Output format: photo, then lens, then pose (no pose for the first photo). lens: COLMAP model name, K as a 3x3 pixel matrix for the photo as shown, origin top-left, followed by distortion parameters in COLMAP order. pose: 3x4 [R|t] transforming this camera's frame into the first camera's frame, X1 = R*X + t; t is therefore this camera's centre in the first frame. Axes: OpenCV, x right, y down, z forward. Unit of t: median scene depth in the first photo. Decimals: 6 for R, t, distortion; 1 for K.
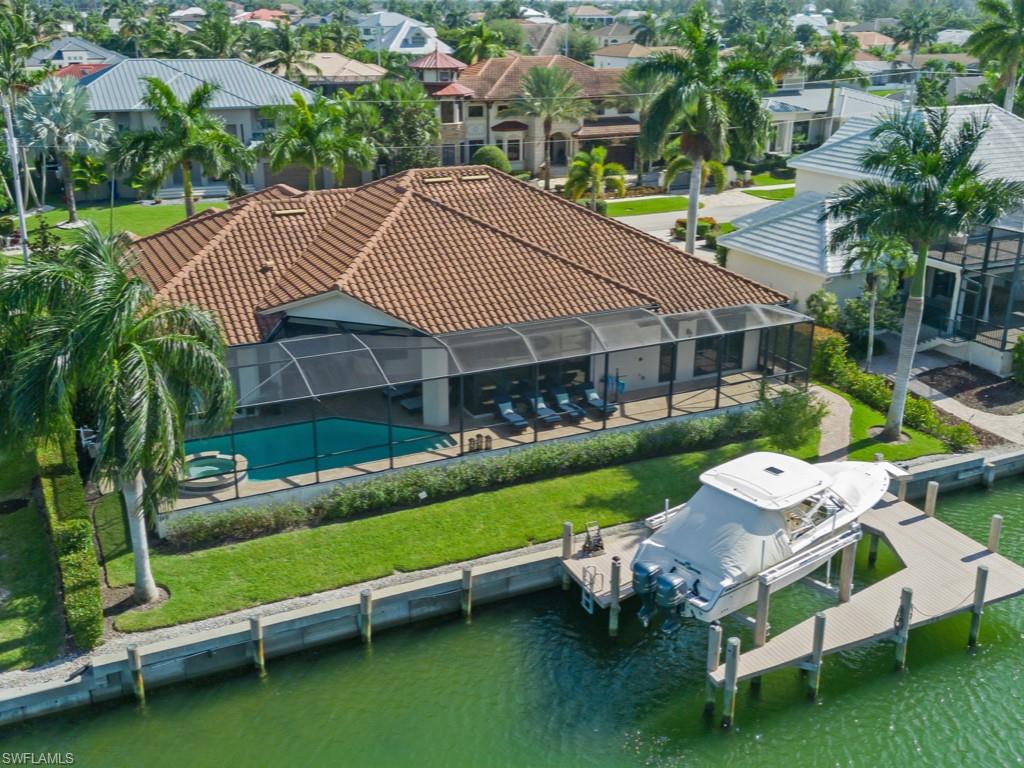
lens RADIAL K [[1048.1, 0, 512.0], [0, 1048.1, 384.0], [0, 0, 1]] dist [0.066569, -0.008058]
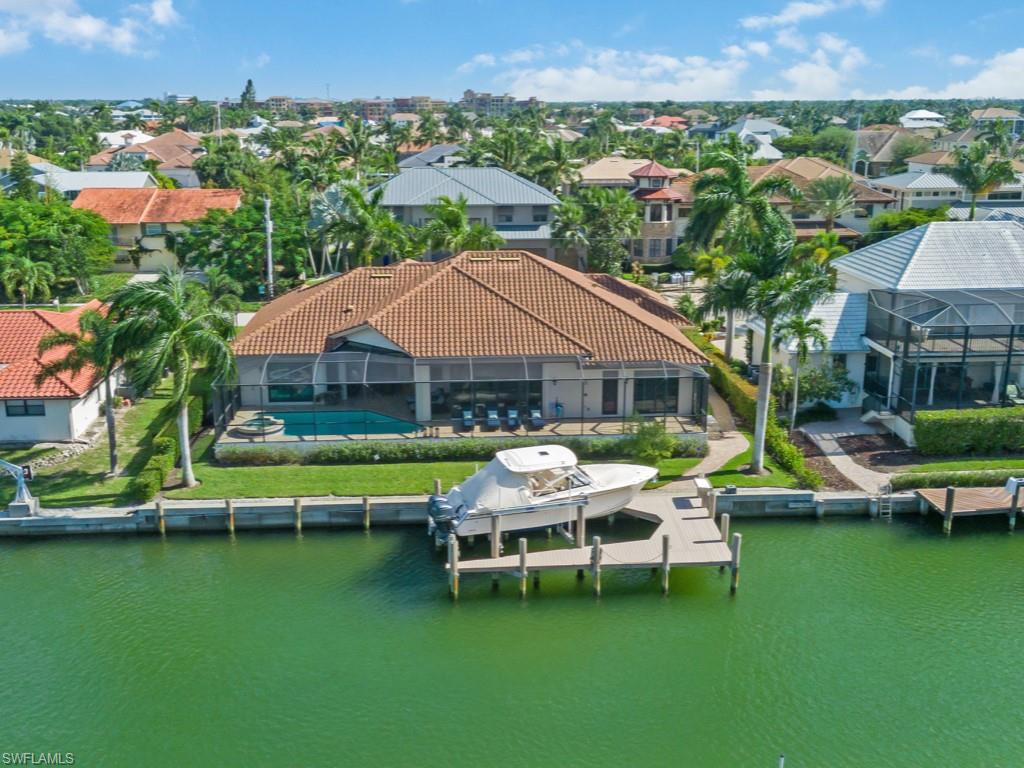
lens RADIAL K [[1025.8, 0, 512.0], [0, 1025.8, 384.0], [0, 0, 1]] dist [0.110732, -0.160511]
pose [[0.928506, 0.091955, -0.359751, 0.587422], [-0.121801, 0.990669, -0.061143, 0.063745], [0.350772, 0.100590, 0.931043, -0.314841]]
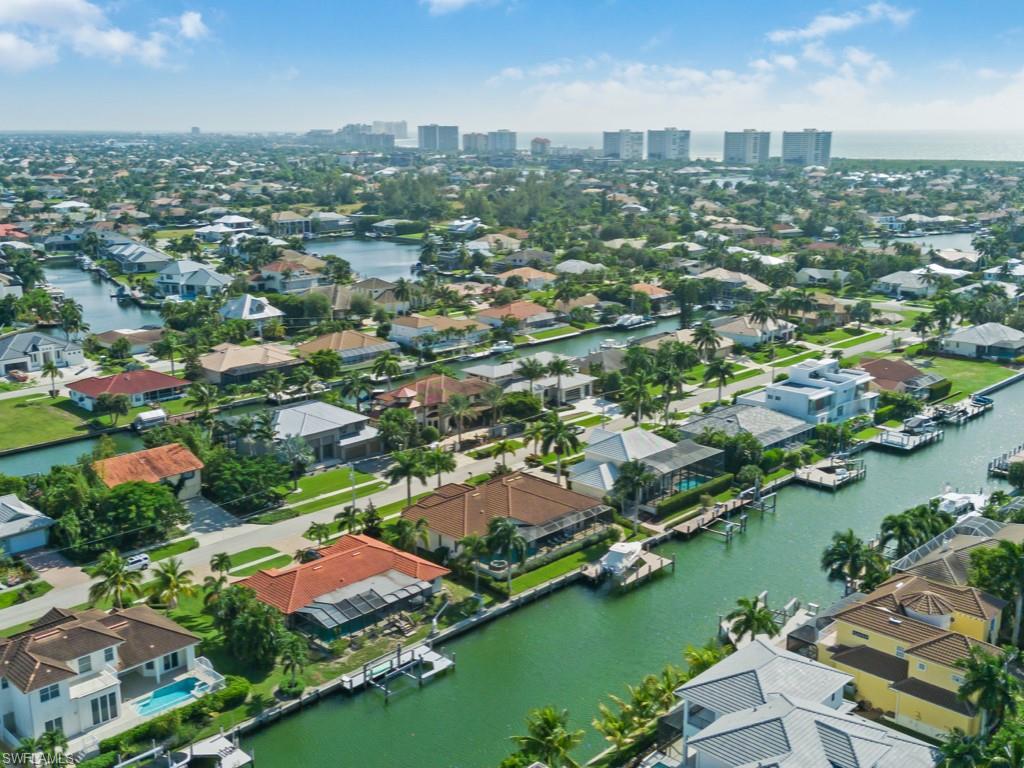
lens RADIAL K [[1025.8, 0, 512.0], [0, 1025.8, 384.0], [0, 0, 1]] dist [0.110732, -0.160511]
pose [[0.939817, -0.084226, 0.331134, -1.460727], [0.120859, 0.988434, -0.091606, -0.237945], [-0.319589, 0.126114, 0.939126, -2.859690]]
